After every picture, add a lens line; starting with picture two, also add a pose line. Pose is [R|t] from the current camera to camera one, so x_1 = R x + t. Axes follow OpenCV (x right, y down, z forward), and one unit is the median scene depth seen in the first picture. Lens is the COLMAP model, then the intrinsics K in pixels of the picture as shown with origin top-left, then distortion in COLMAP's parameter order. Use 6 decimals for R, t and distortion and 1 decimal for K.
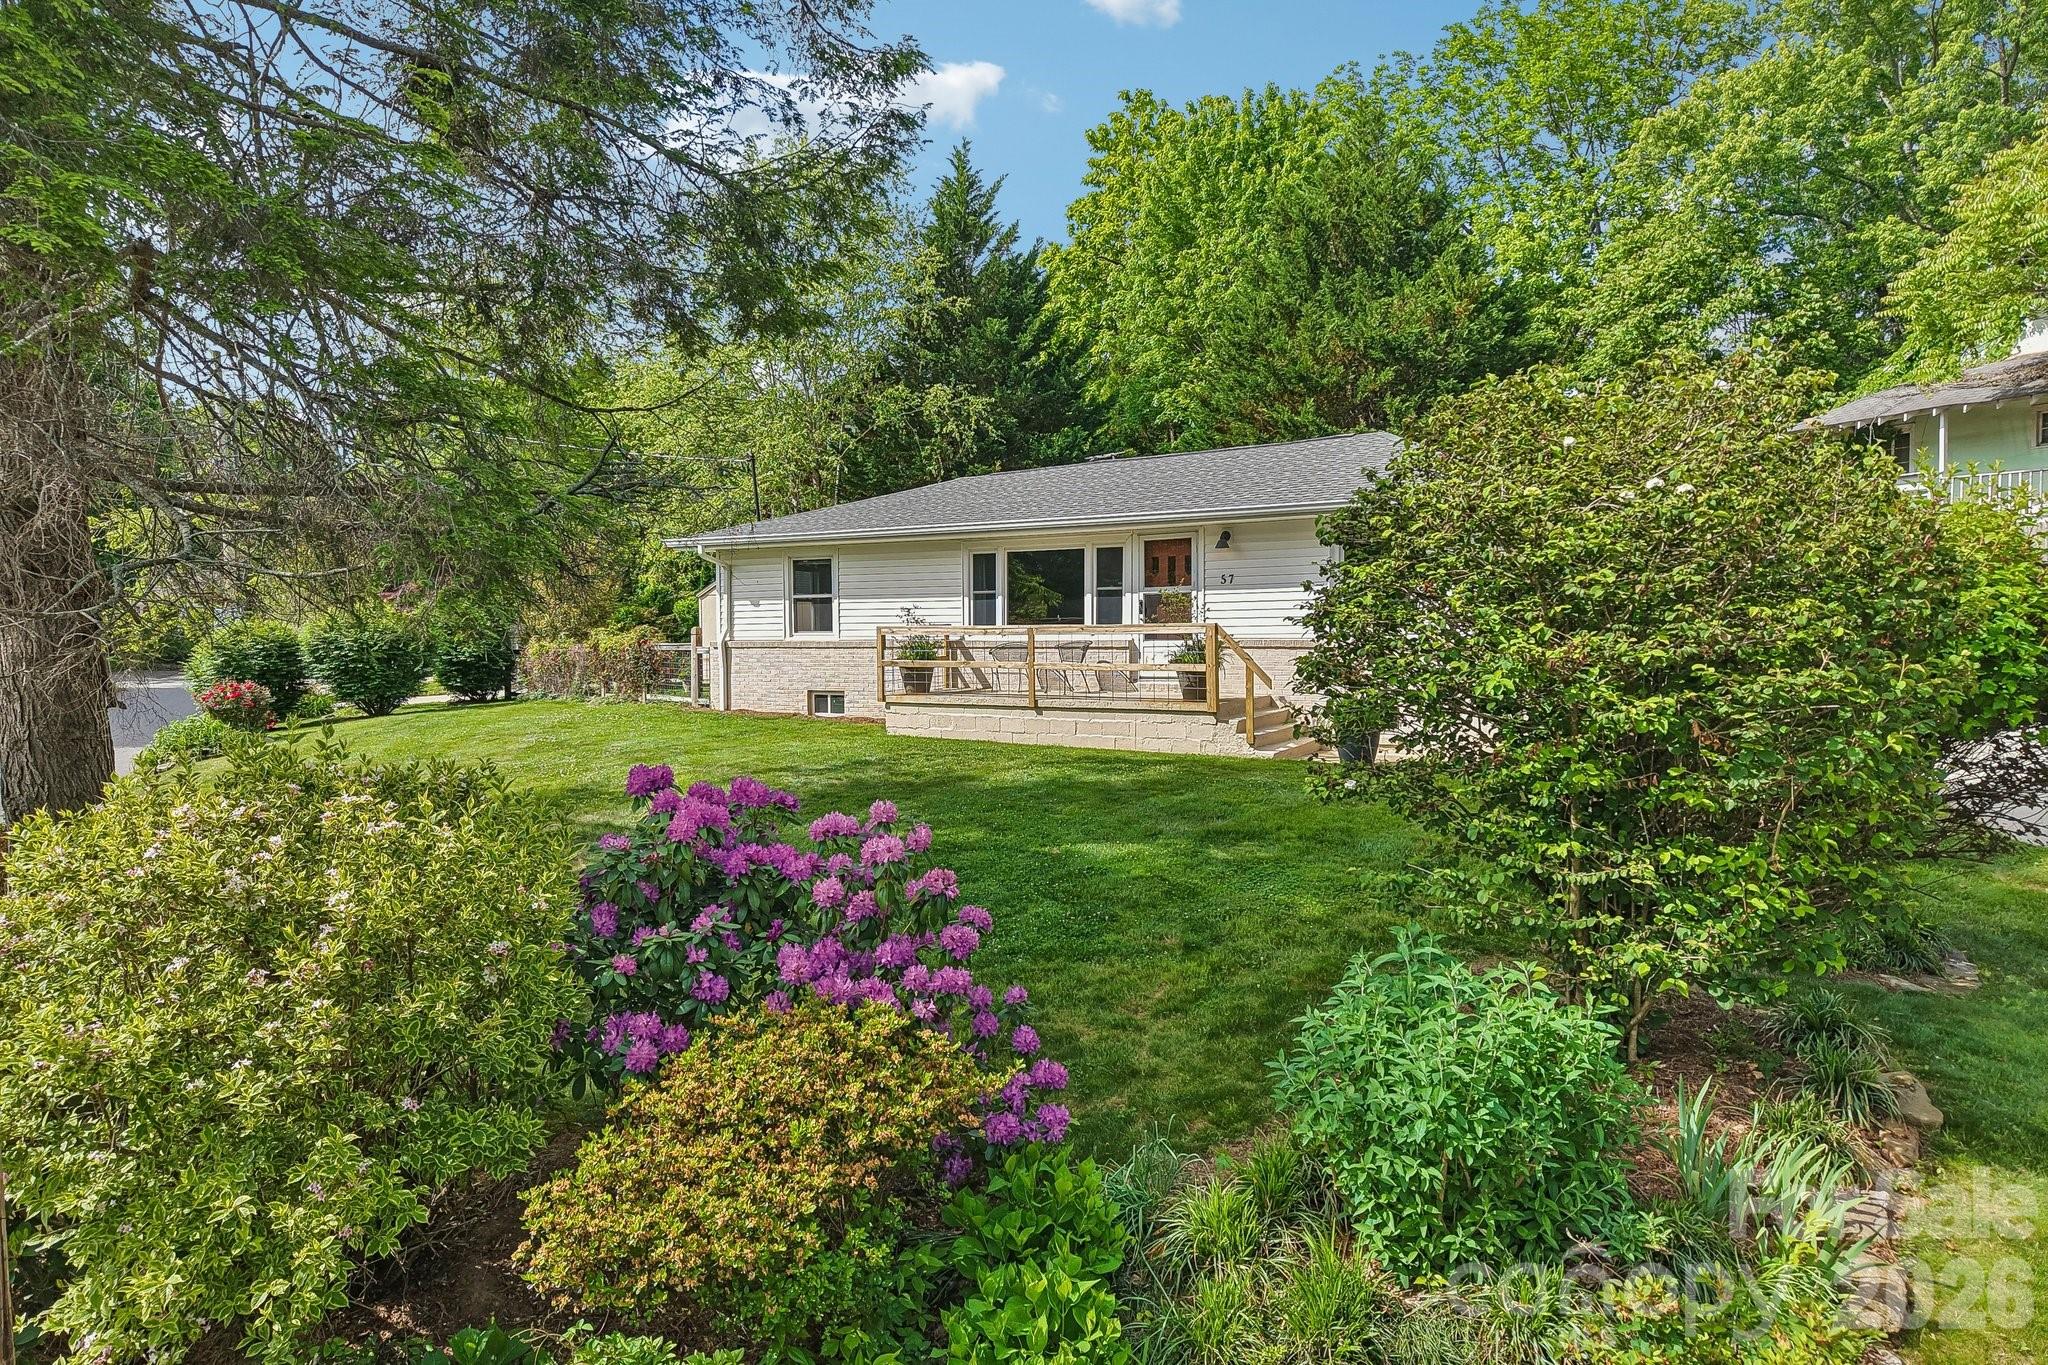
lens RADIAL K [[1446.0, 0, 1024.0], [0, 1446.0, 682.5], [0, 0, 1]] dist [0.007824, 0.005528]
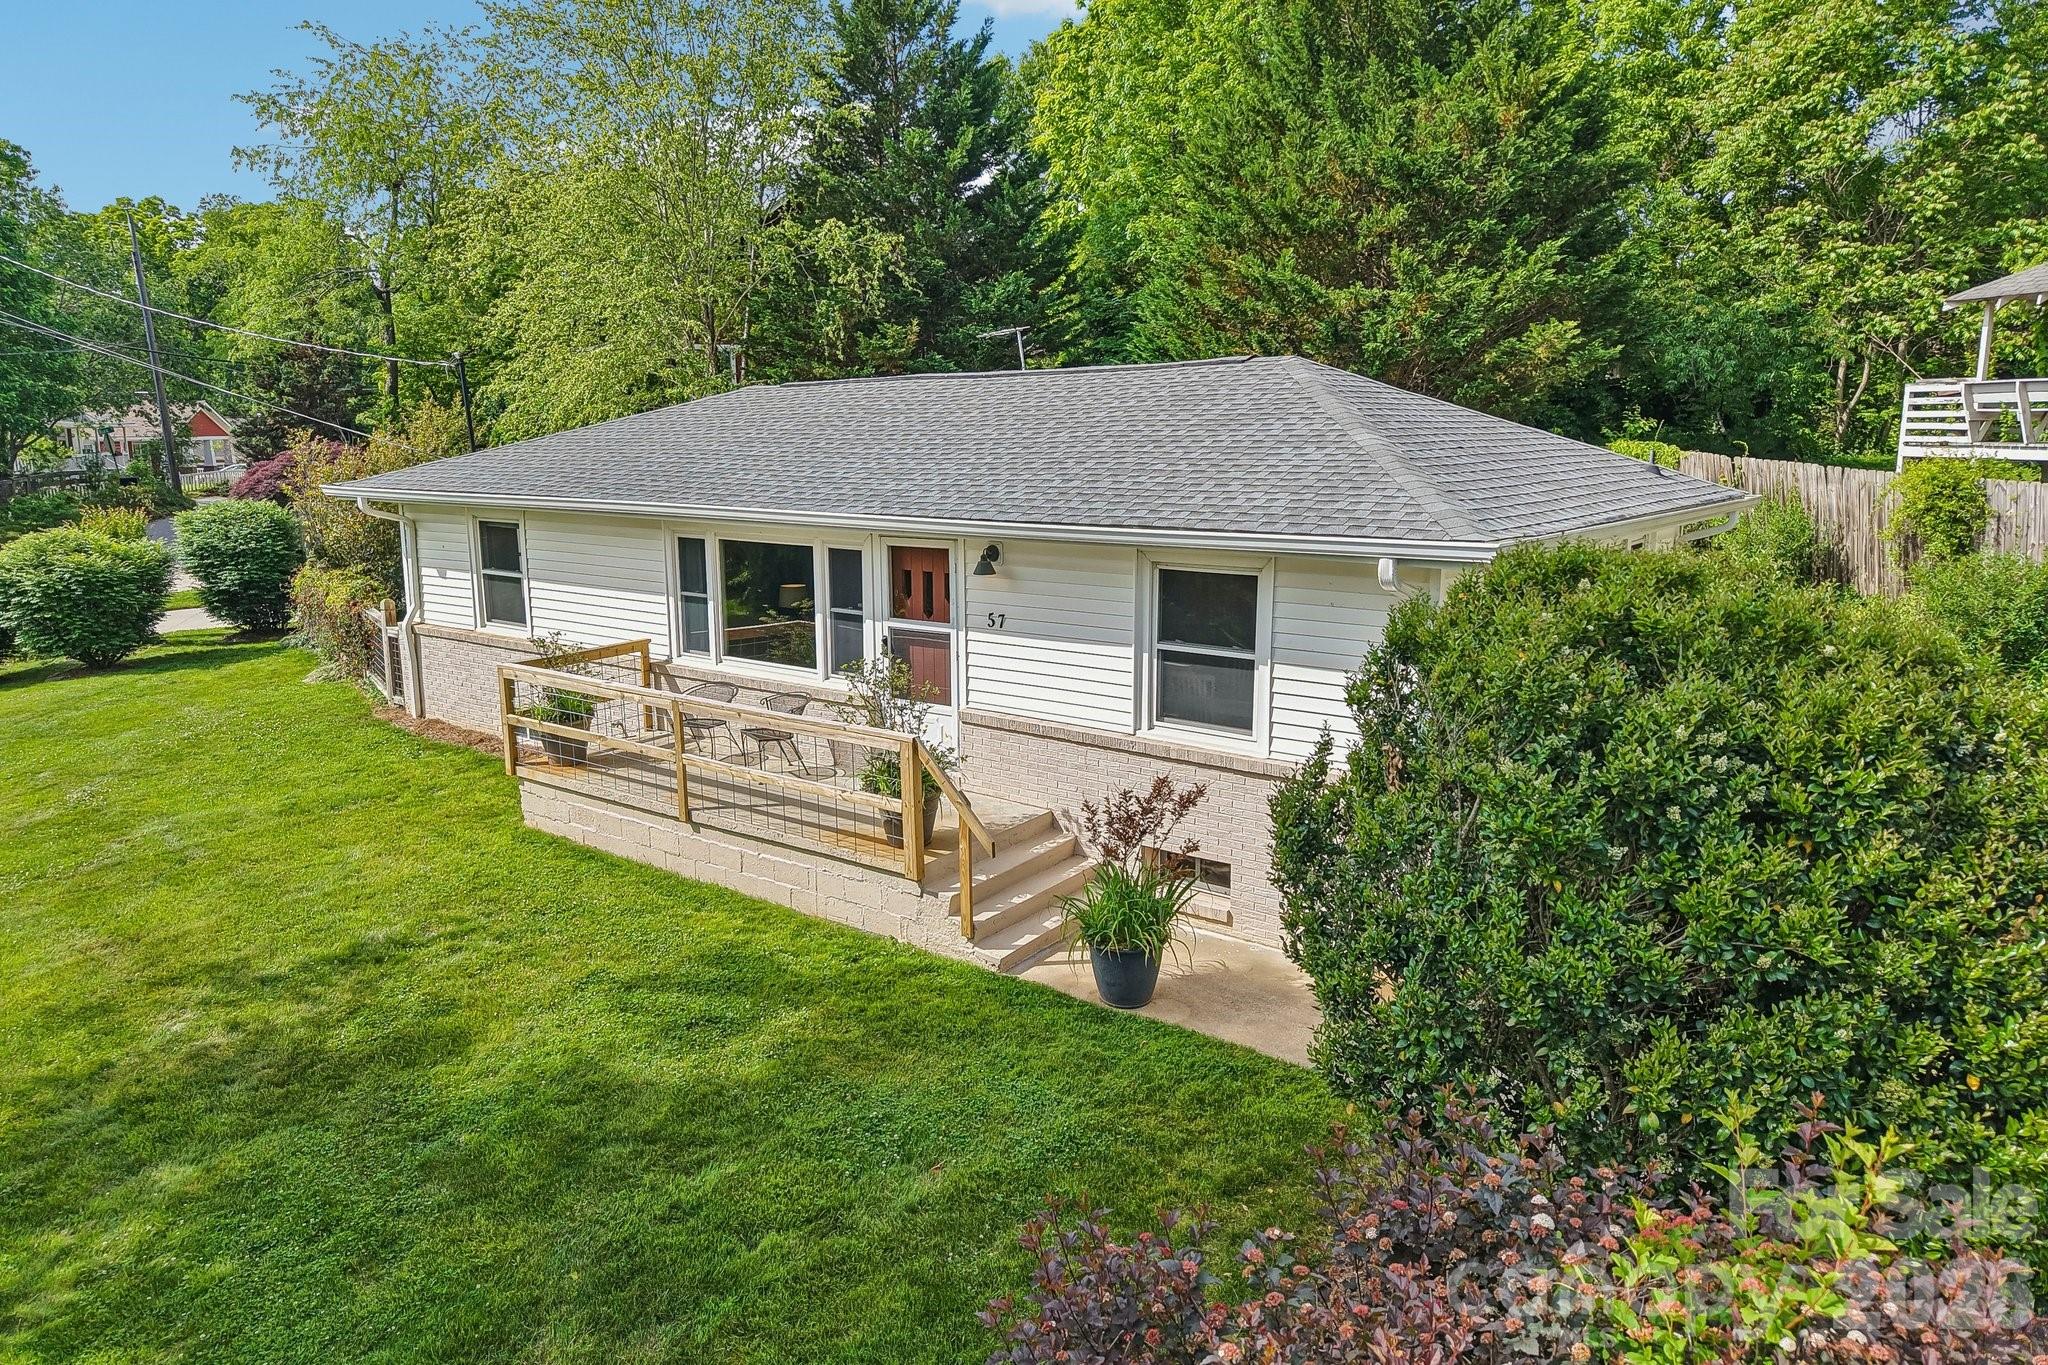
lens RADIAL K [[1446.0, 0, 1024.0], [0, 1446.0, 682.5], [0, 0, 1]] dist [0.007824, 0.005528]
pose [[0.996967, 0.017635, -0.075798, 0.118443], [-0.006405, 0.989275, 0.145924, -0.080688], [0.077558, -0.144996, 0.986388, 0.218569]]
